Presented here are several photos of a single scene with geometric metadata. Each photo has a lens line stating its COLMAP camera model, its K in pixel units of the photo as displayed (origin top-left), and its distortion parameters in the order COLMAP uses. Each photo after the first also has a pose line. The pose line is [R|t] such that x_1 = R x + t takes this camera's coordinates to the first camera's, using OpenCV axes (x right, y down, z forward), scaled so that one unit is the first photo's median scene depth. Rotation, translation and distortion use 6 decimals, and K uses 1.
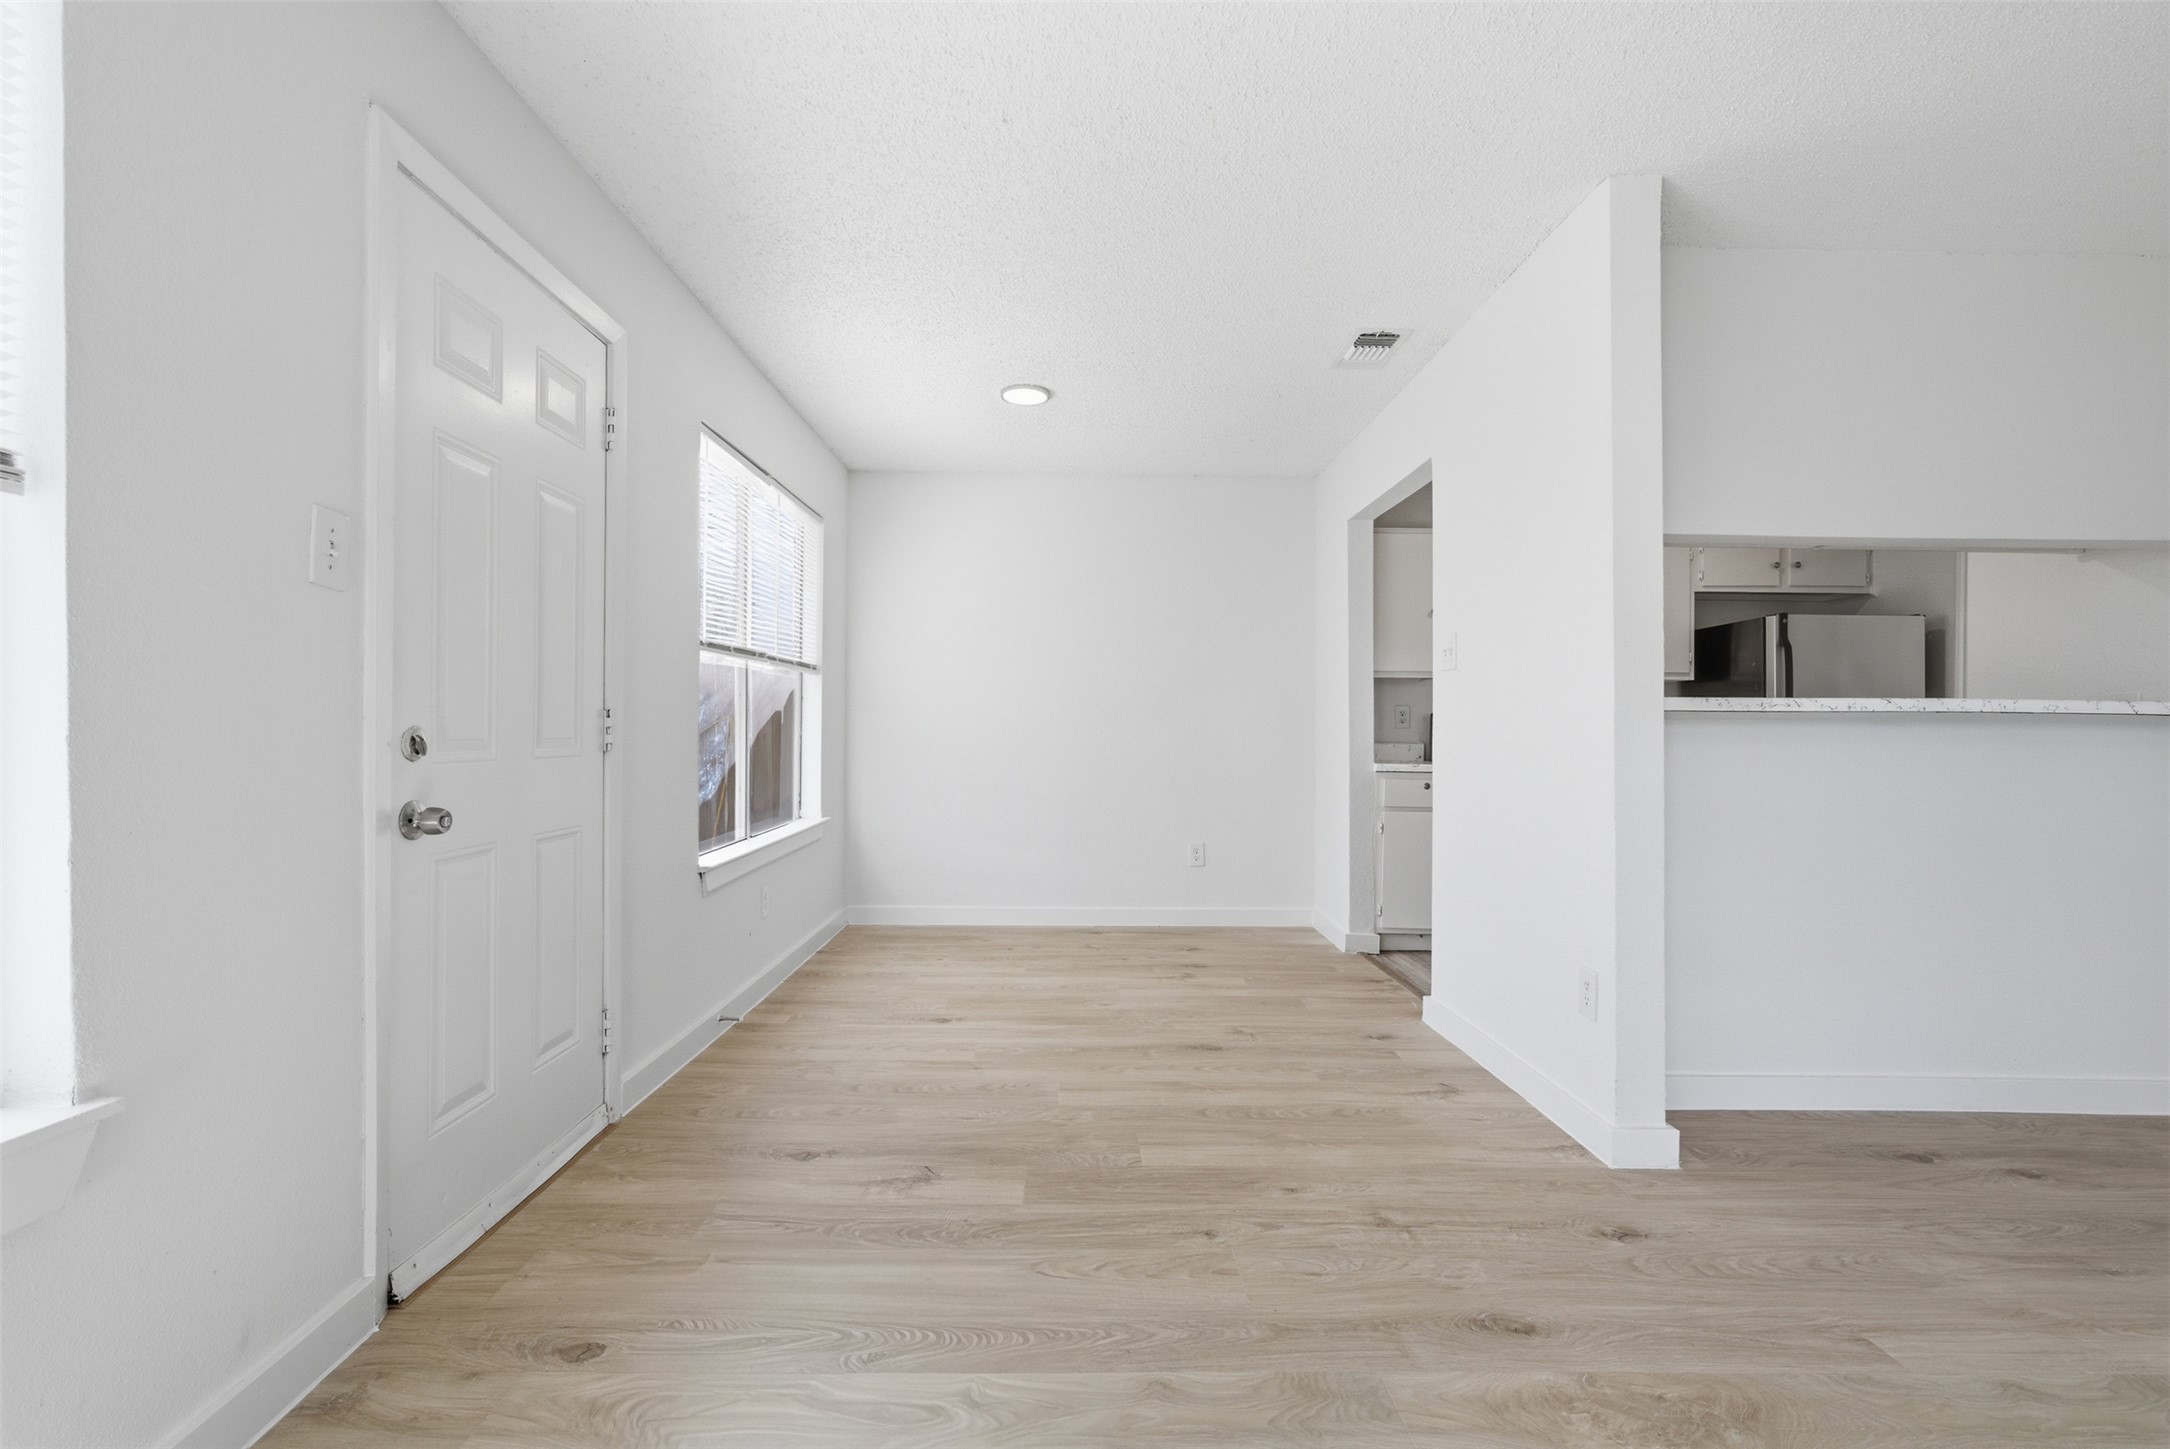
lens RADIAL K [[989.0, 0, 1085.4], [0, 989.0, 728.2], [0, 0, 1]] dist [0.002416, 0.001289]
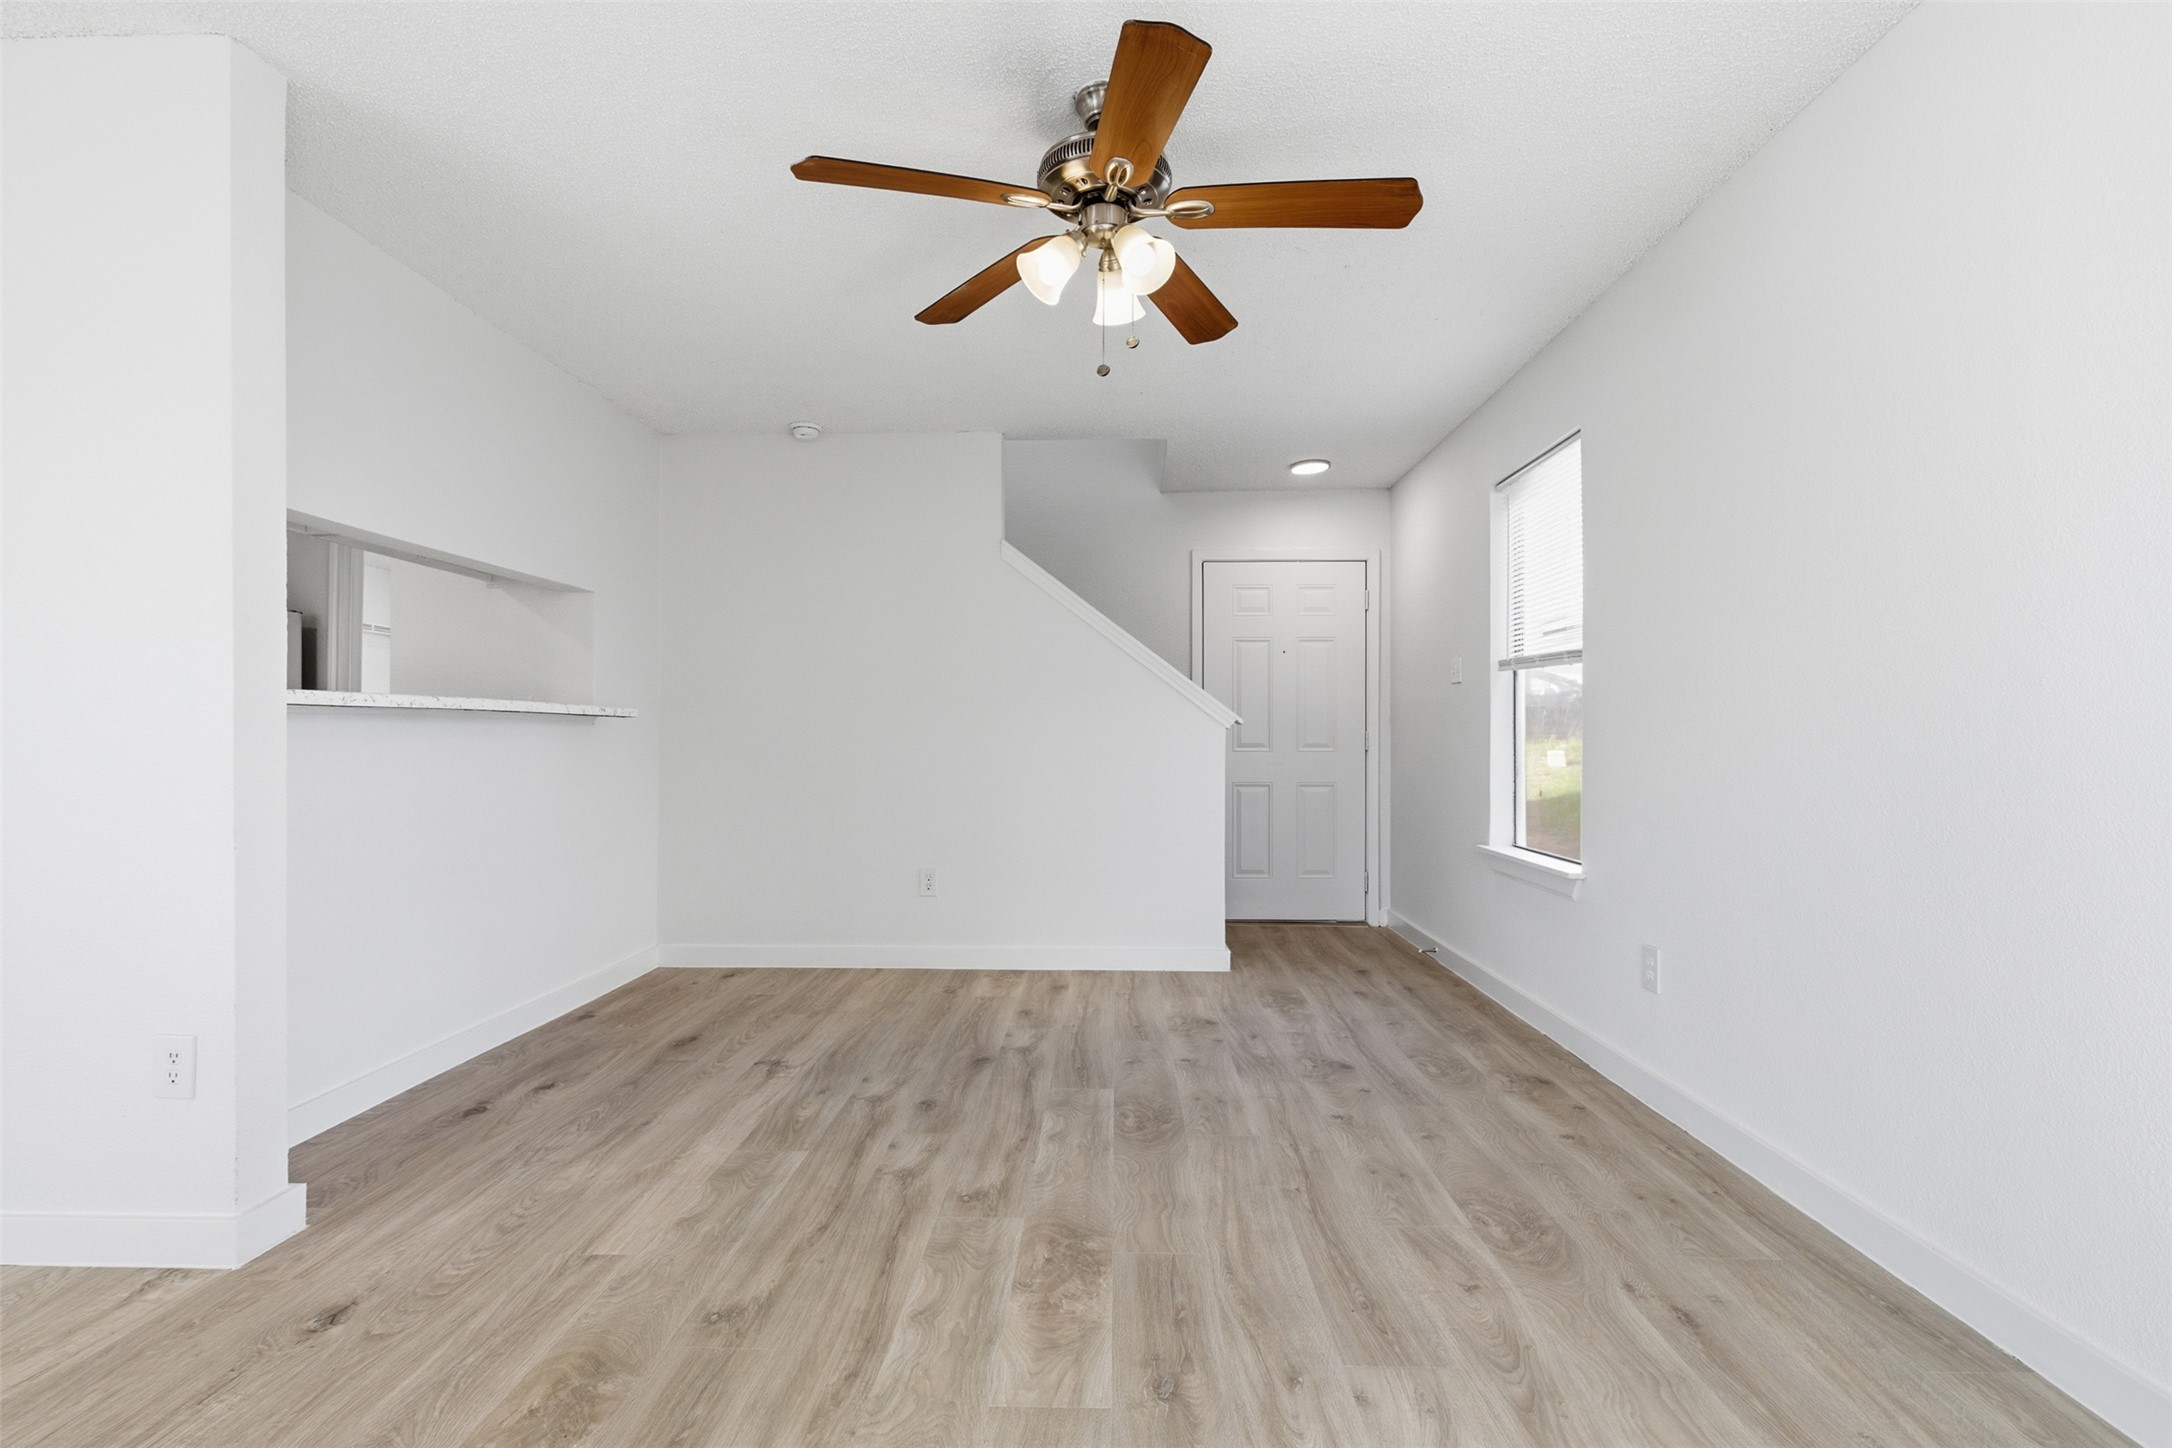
lens RADIAL K [[989.9, 0, 1083.5], [0, 989.9, 720.3], [0, 0, 1]] dist [0.002416, 0.001289]
pose [[0.057496, 0.004968, 0.998333, -0.264866], [-0.000957, 0.999987, -0.004921, 0.001199], [-0.998345, -0.000673, 0.057500, 0.294691]]
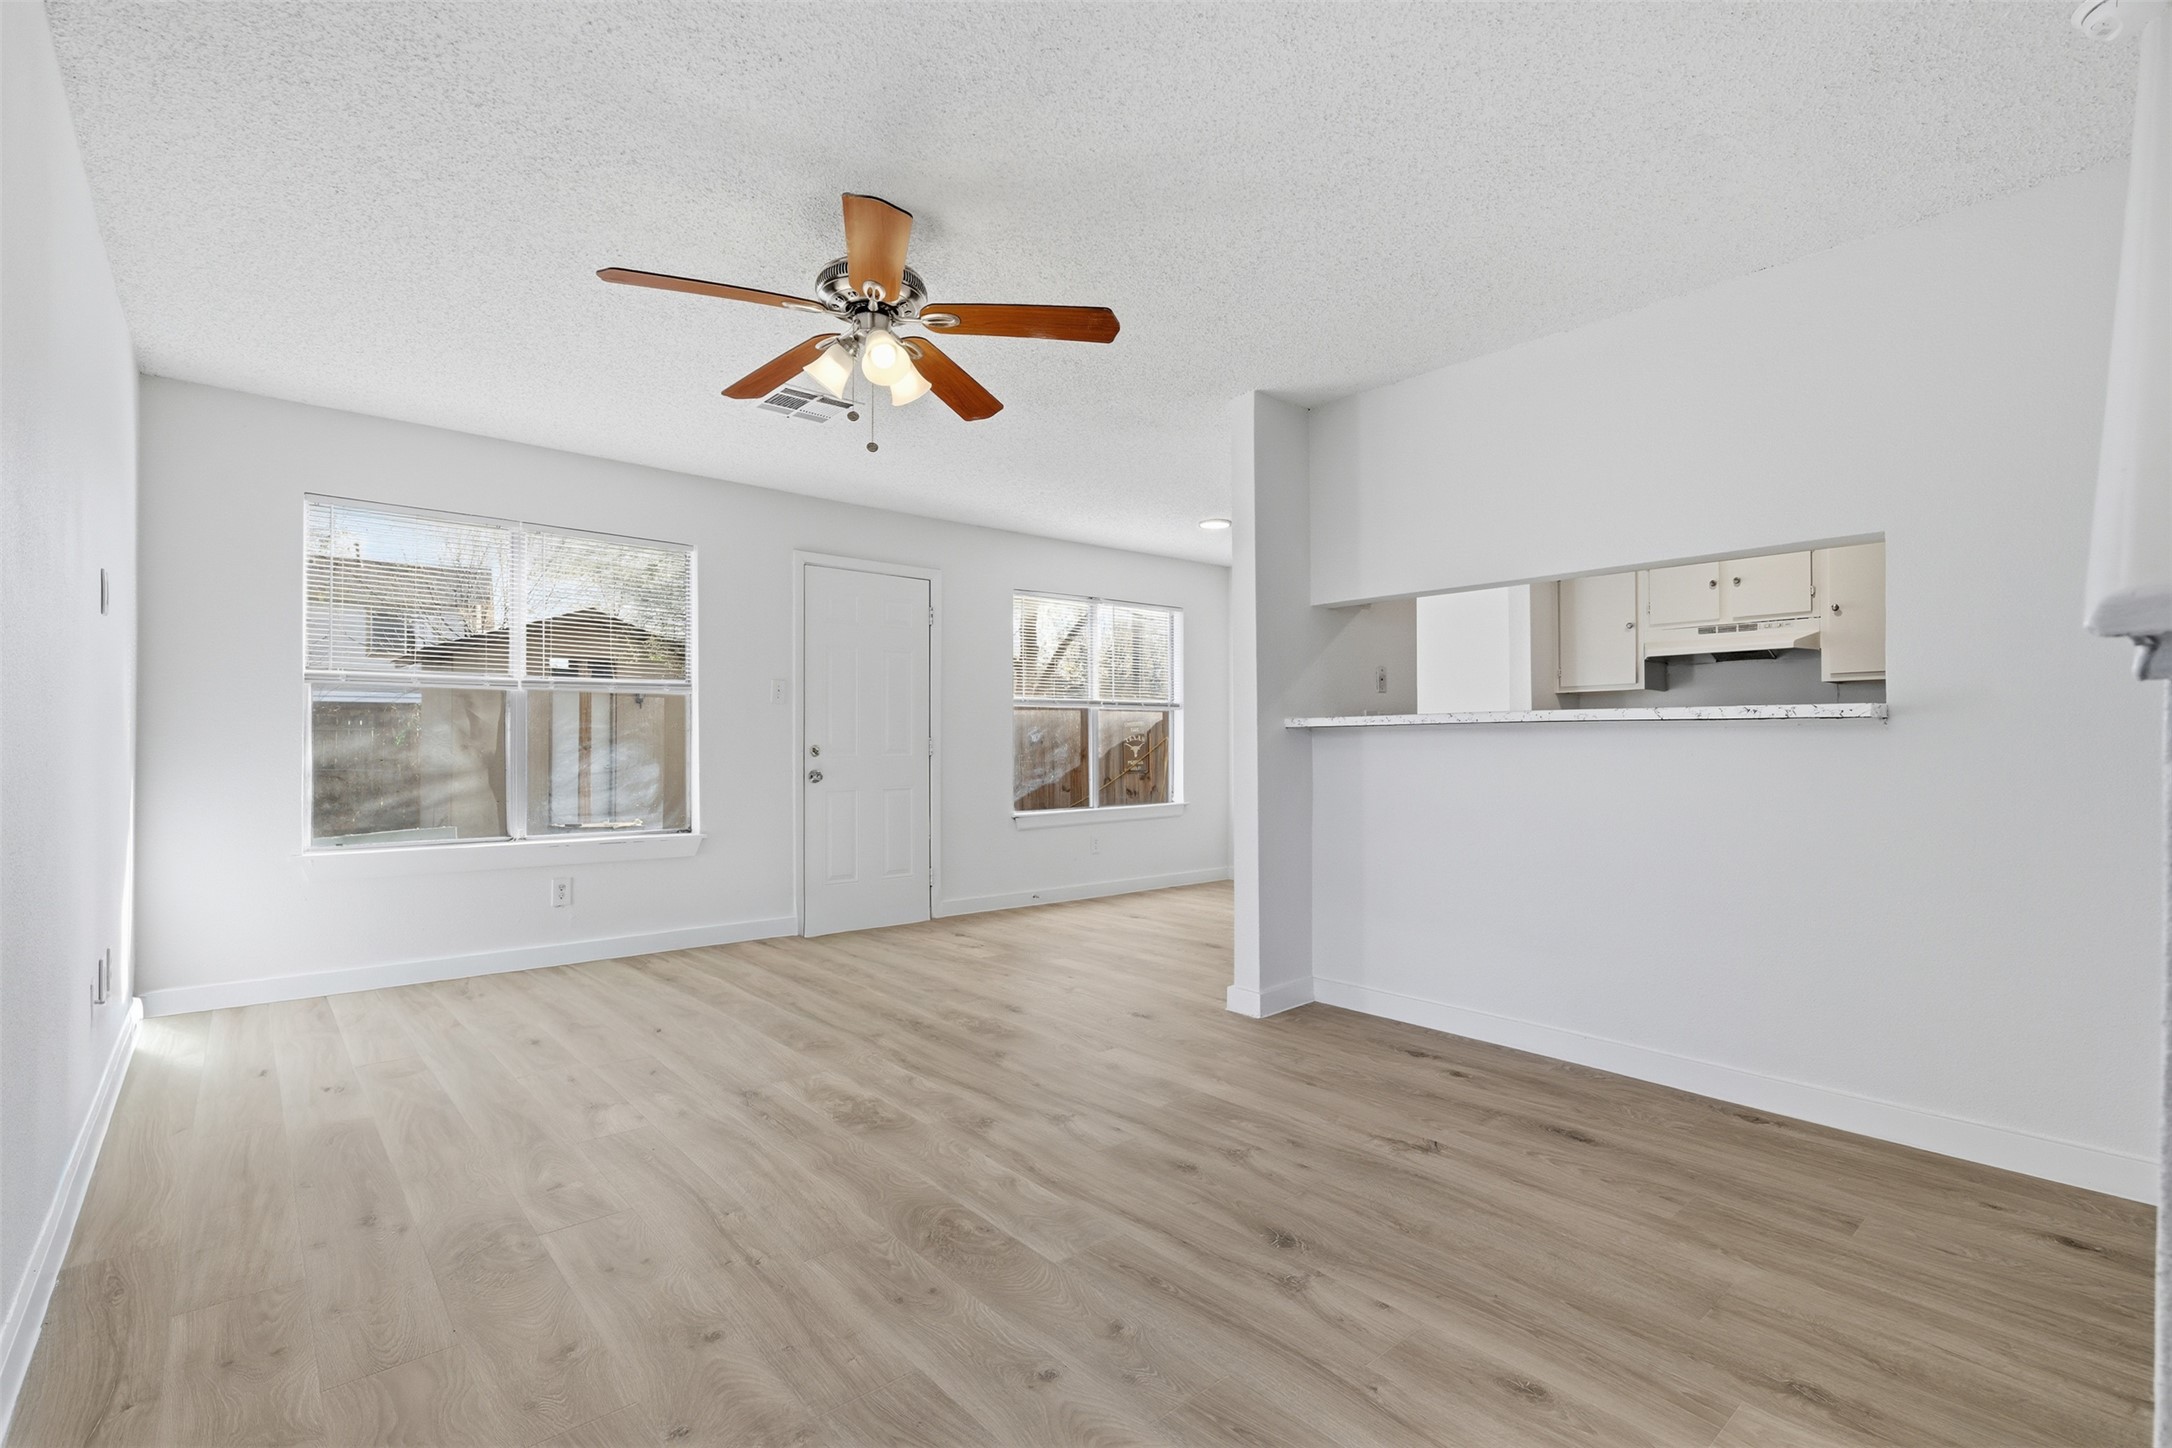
lens RADIAL K [[989.9, 0, 1089.2], [0, 989.9, 738.1], [0, 0, 1]] dist [0.002416, 0.001289]
pose [[0.634776, -0.016279, -0.772525, 1.835732], [0.006956, 0.999858, -0.015354, 0.023442], [0.772665, 0.004373, 0.634799, -0.233356]]
